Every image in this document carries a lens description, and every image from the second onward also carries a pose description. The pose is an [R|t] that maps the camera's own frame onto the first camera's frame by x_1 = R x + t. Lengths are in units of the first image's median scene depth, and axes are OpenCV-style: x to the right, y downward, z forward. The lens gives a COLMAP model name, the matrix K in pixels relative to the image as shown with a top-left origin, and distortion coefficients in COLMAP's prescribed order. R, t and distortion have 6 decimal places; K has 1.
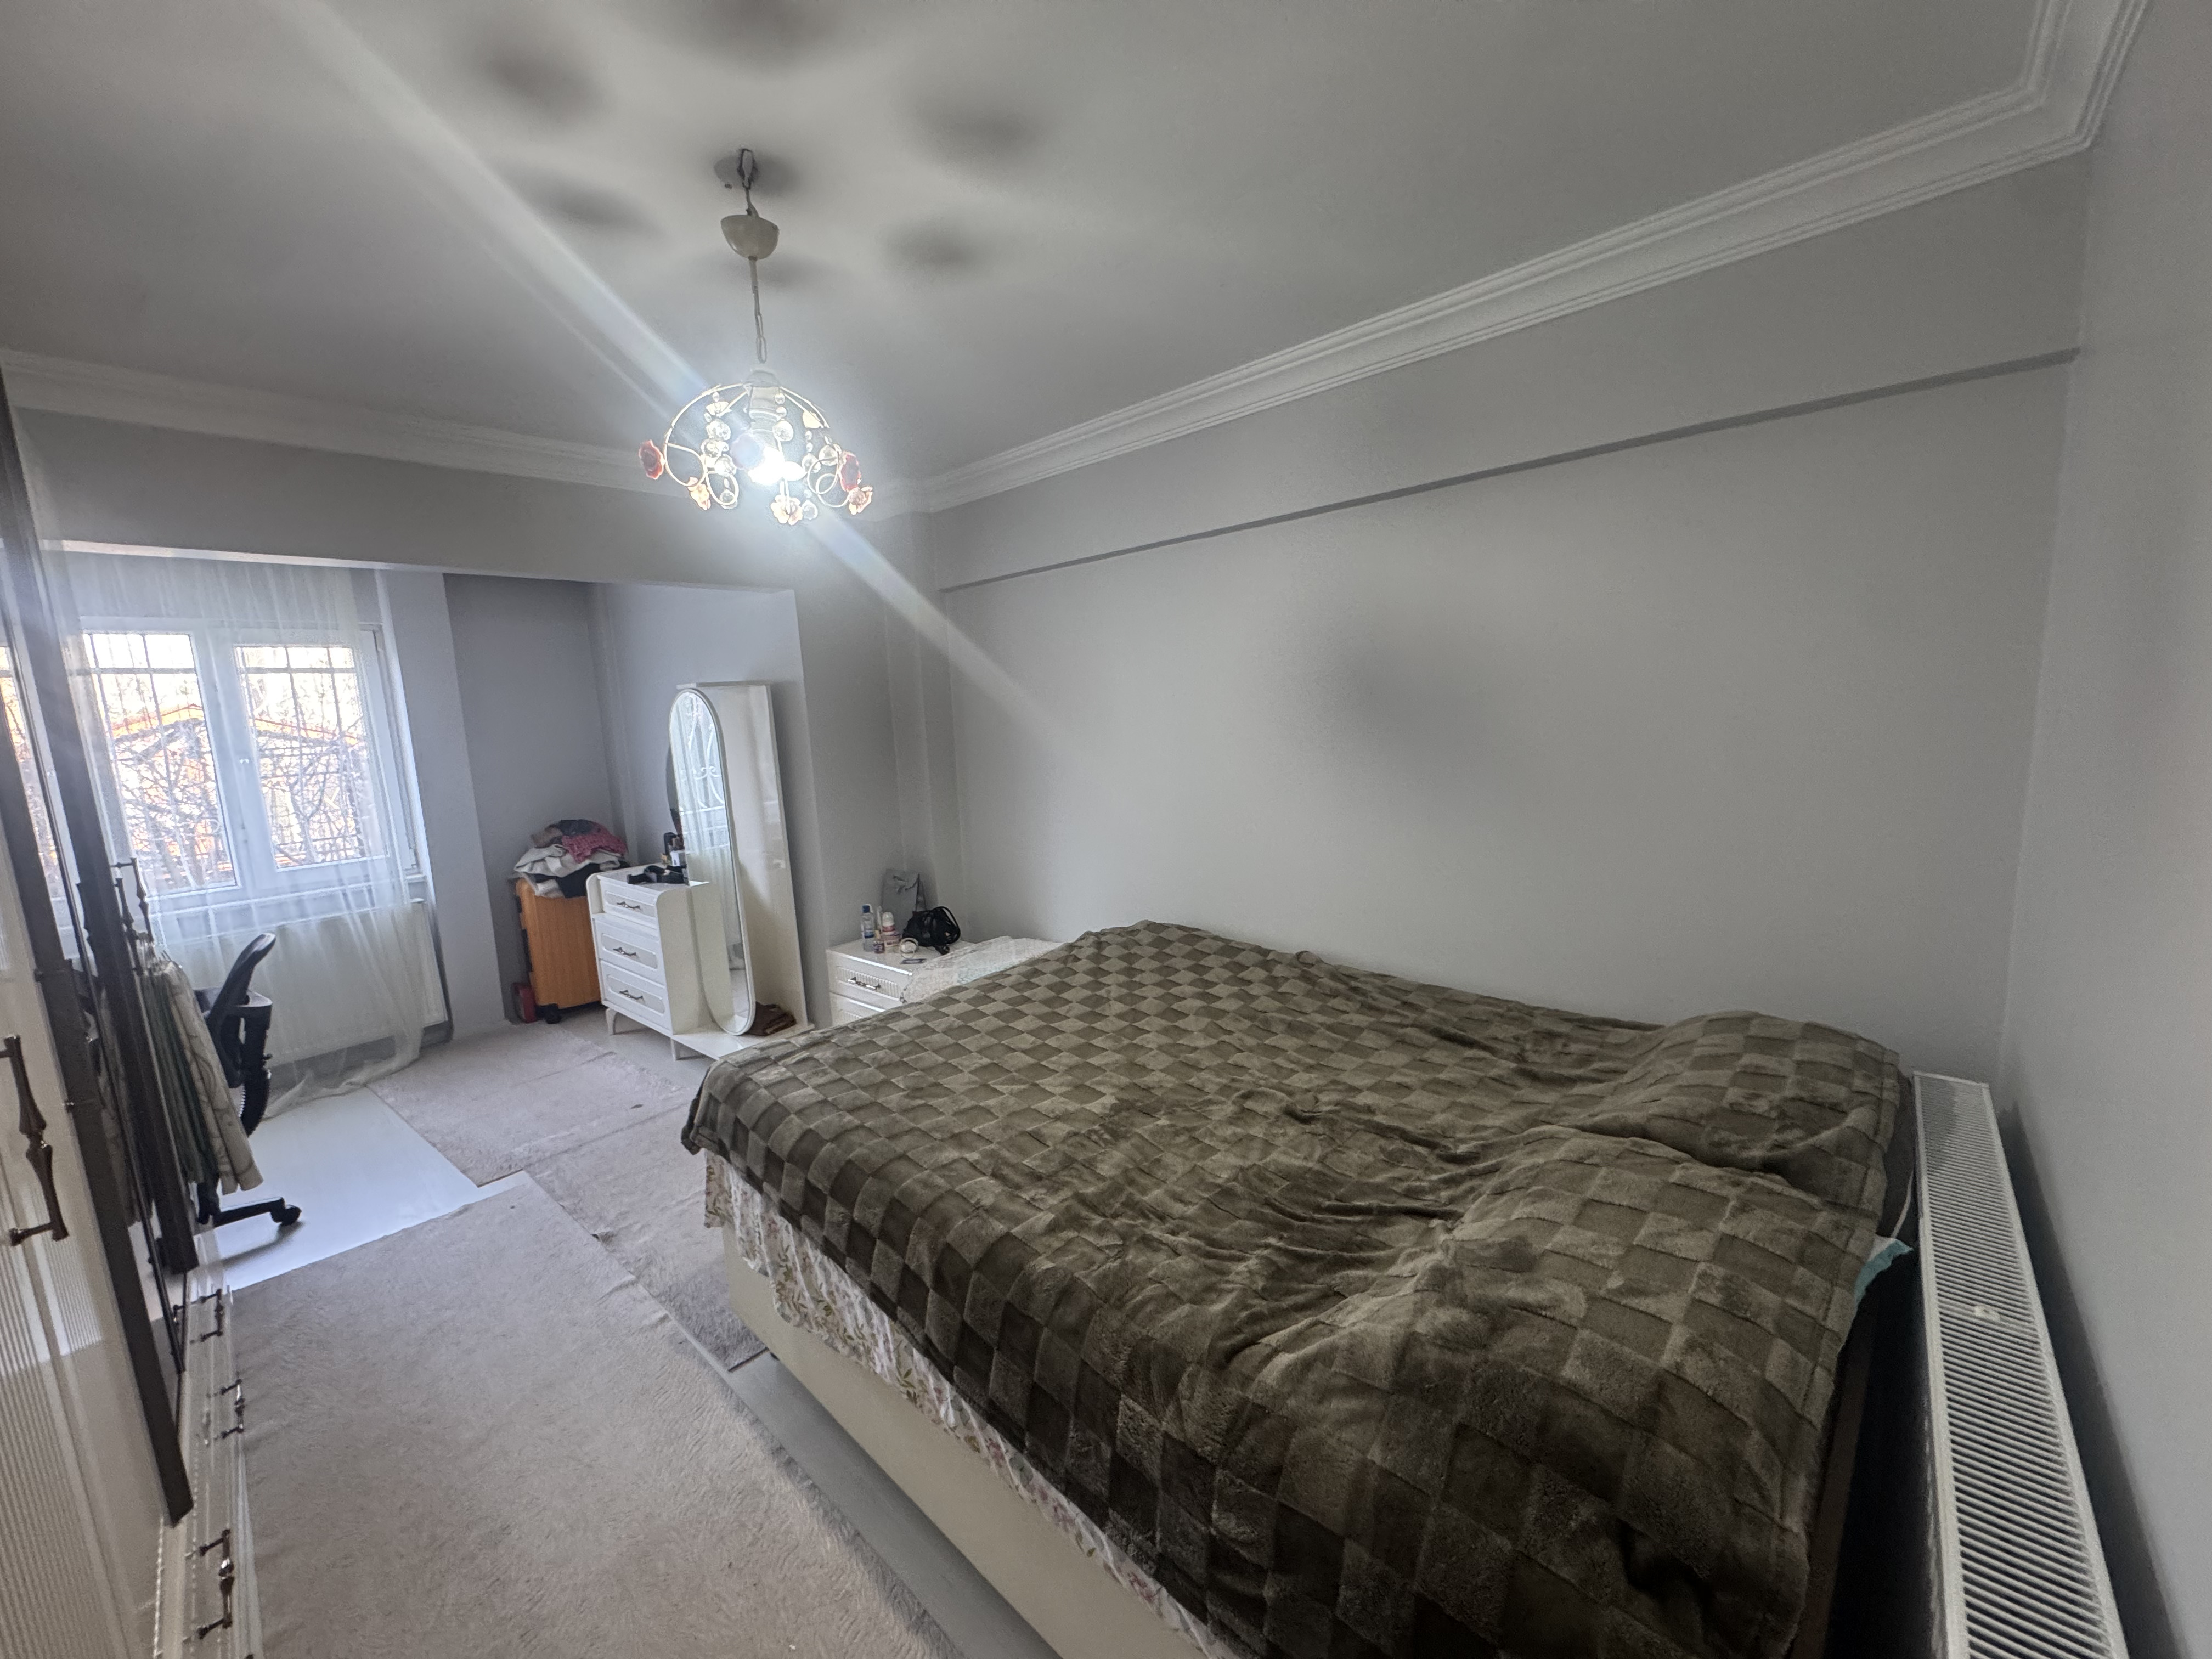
lens RADIAL K [[886.3, 0, 1110.8], [0, 886.3, 805.3], [0, 0, 1]] dist [-0.005734, 0.000623]
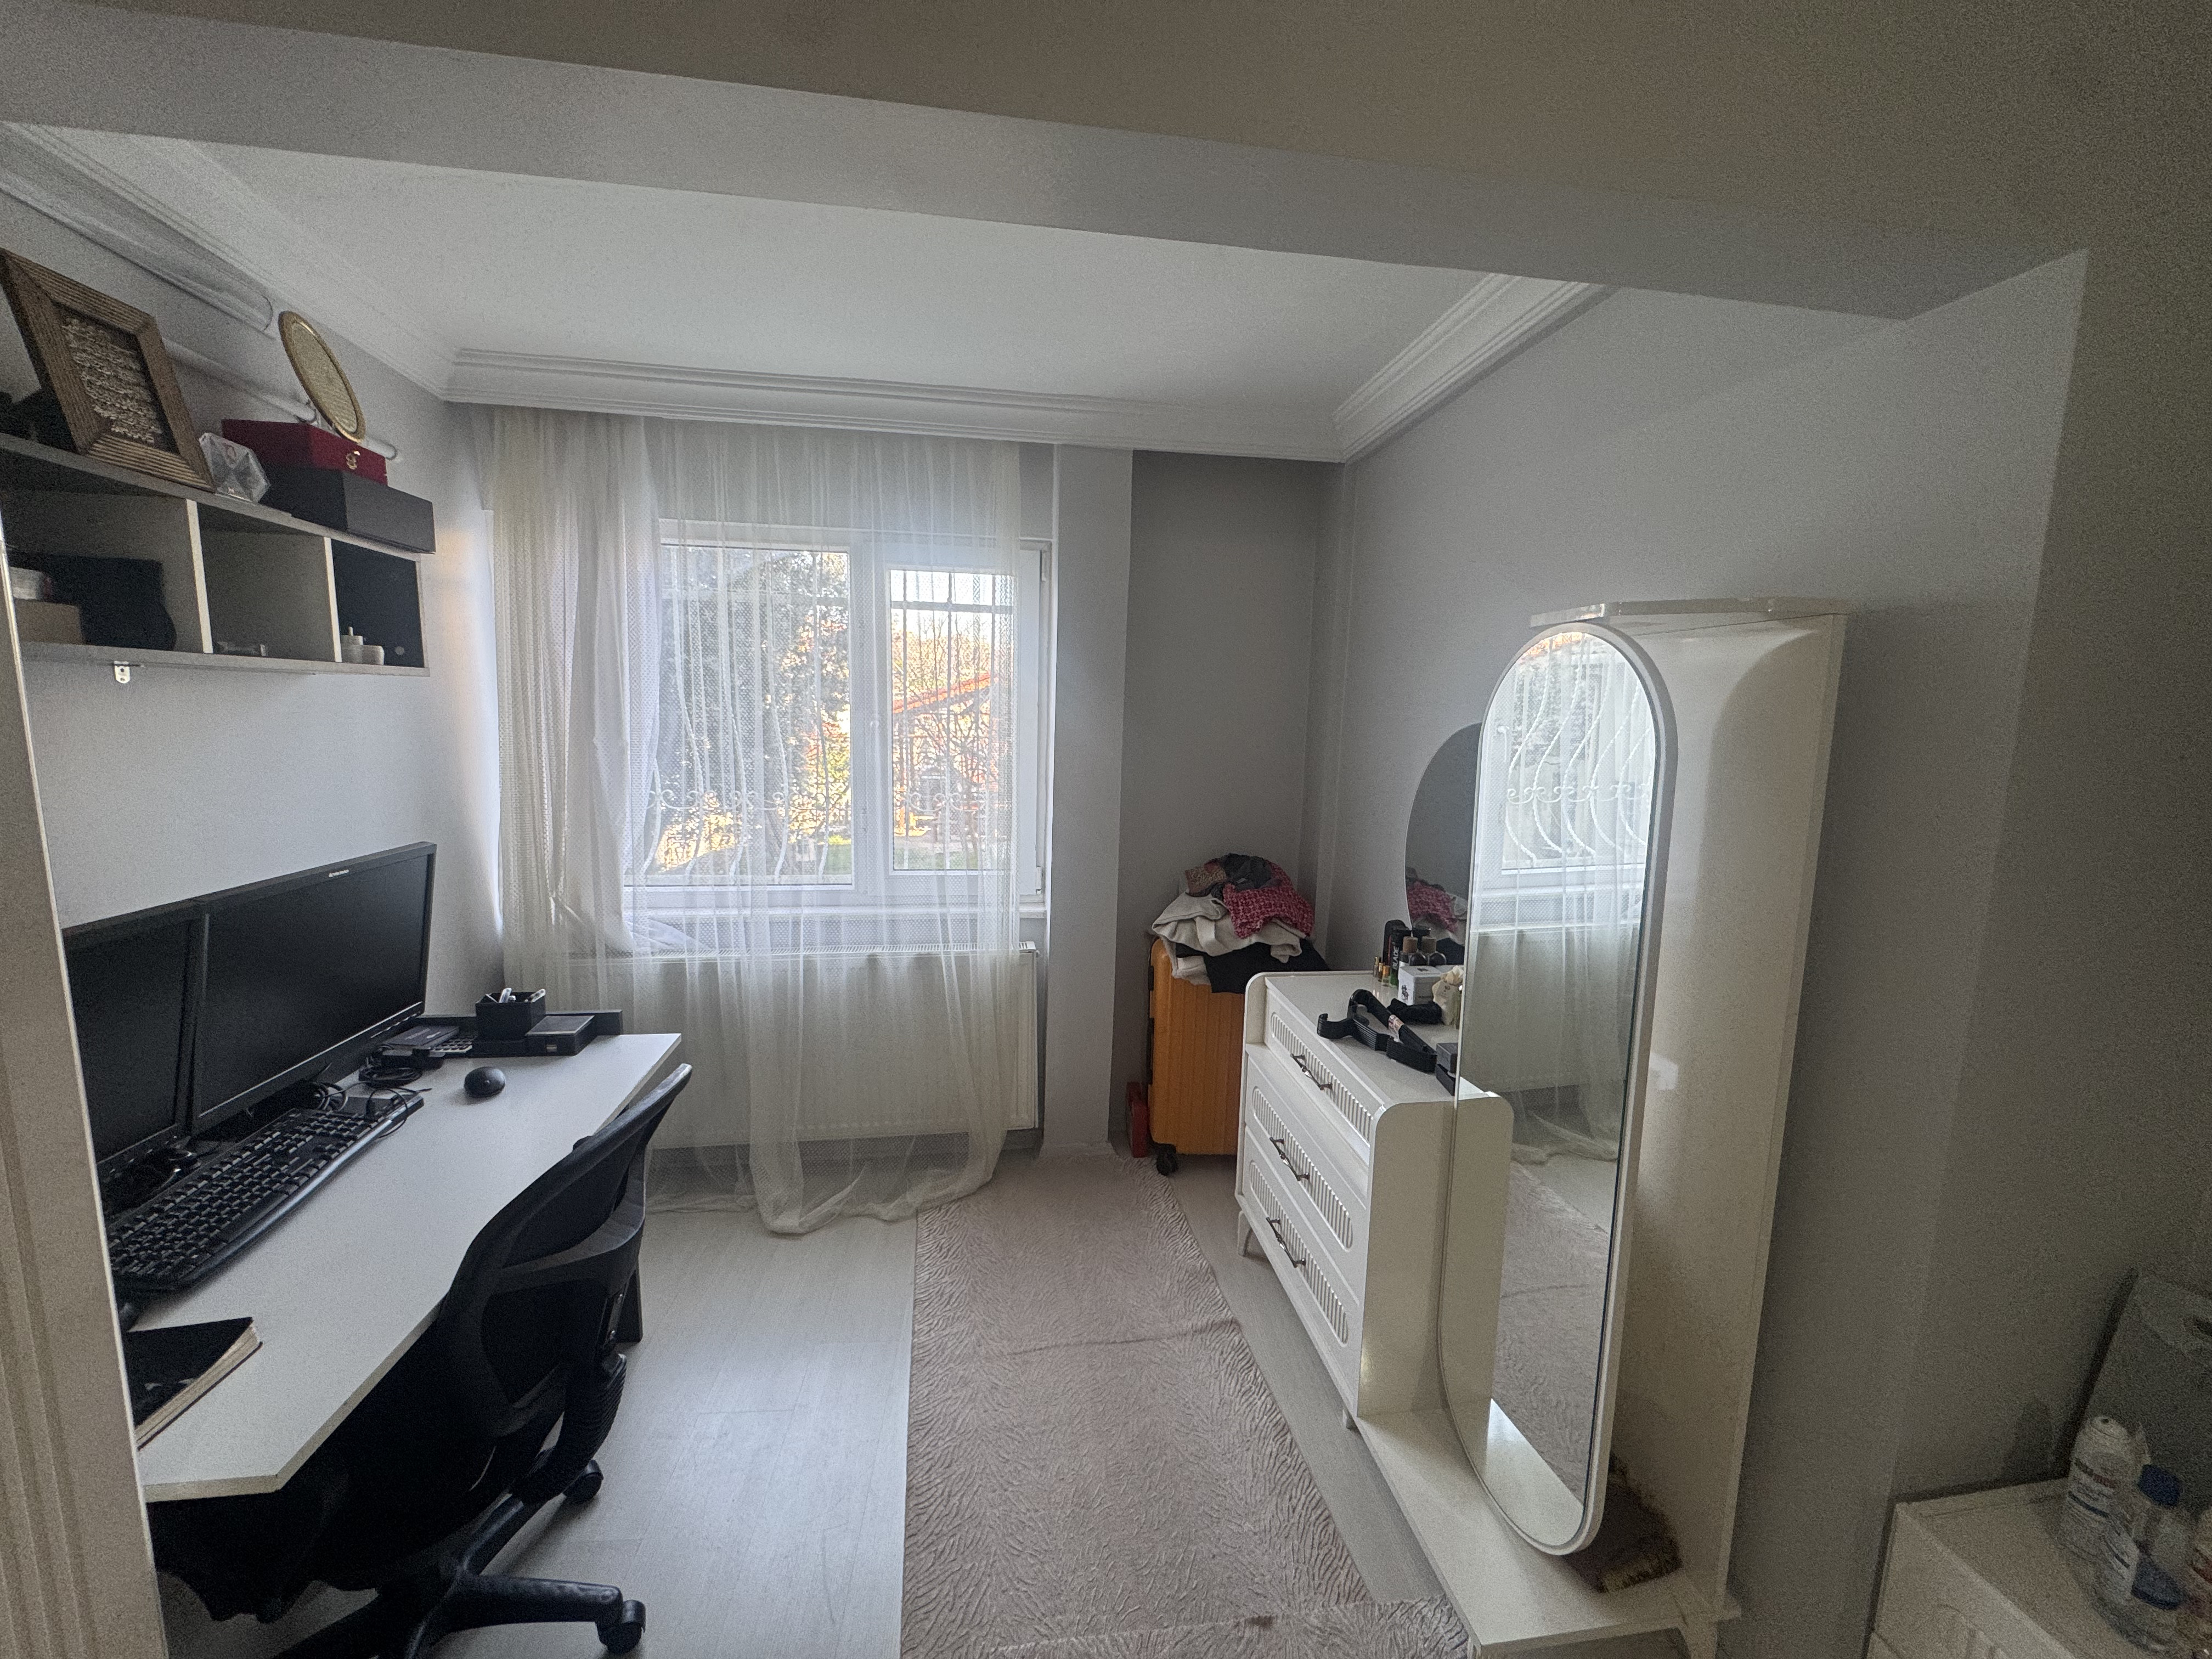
lens RADIAL K [[886.3, 0, 1100.9], [0, 886.3, 831.2], [0, 0, 1]] dist [-0.005734, 0.000623]
pose [[0.752147, 0.161984, -0.638777, -0.318693], [-0.151647, 0.985850, 0.071435, -0.035220], [0.641310, 0.043139, 0.766068, 0.503661]]
